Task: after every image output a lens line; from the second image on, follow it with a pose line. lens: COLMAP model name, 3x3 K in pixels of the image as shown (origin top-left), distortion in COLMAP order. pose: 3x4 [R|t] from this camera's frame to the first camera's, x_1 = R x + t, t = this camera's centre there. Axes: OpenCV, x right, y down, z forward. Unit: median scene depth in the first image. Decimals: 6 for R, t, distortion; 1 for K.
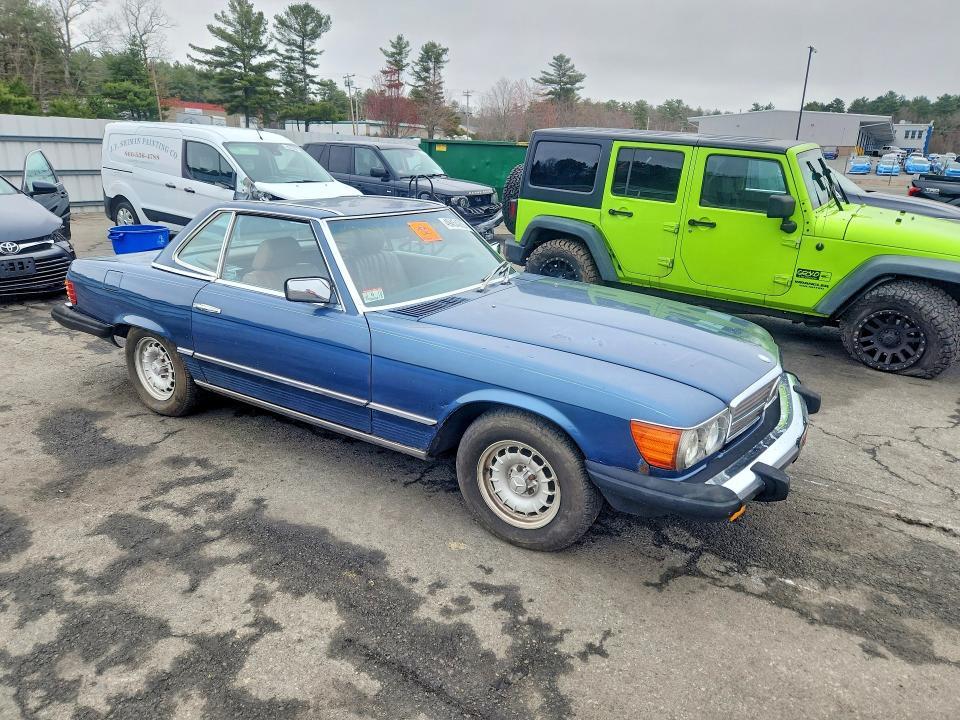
lens RADIAL K [[650.4, 0, 484.2], [0, 650.4, 353.1], [0, 0, 1]] dist [0.070620, -0.057750]
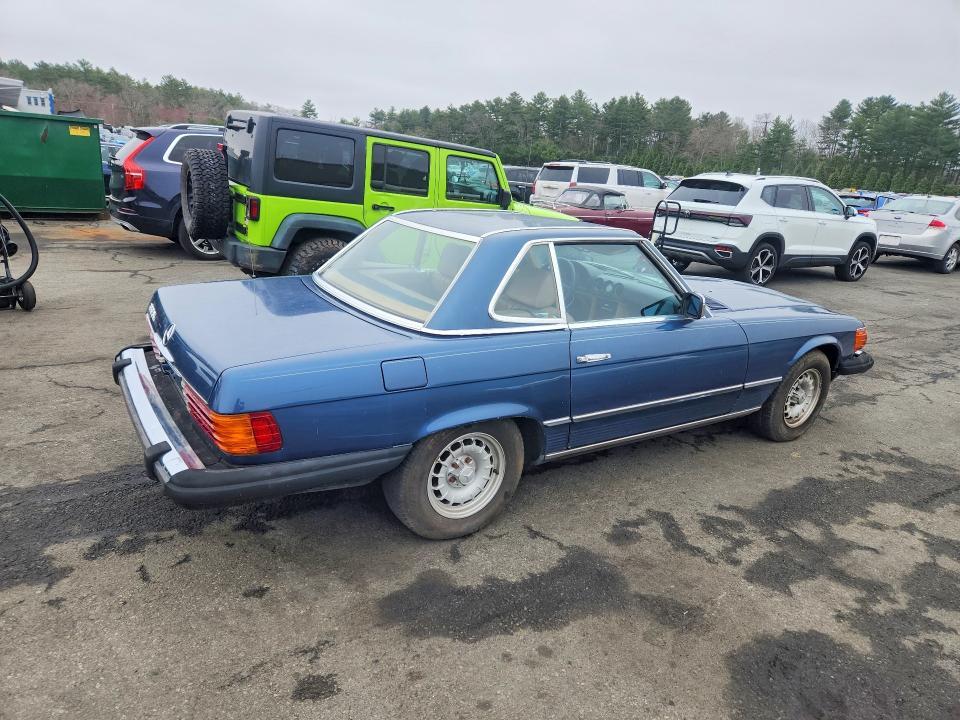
lens RADIAL K [[638.5, 0, 479.2], [0, 638.5, 363.8], [0, 0, 1]] dist [0.065416, -0.051150]
pose [[0.418207, -0.267181, 0.868169, -1.367978], [0.209547, 0.958361, 0.193996, -0.287164], [-0.883851, 0.100791, 0.456780, 0.855494]]
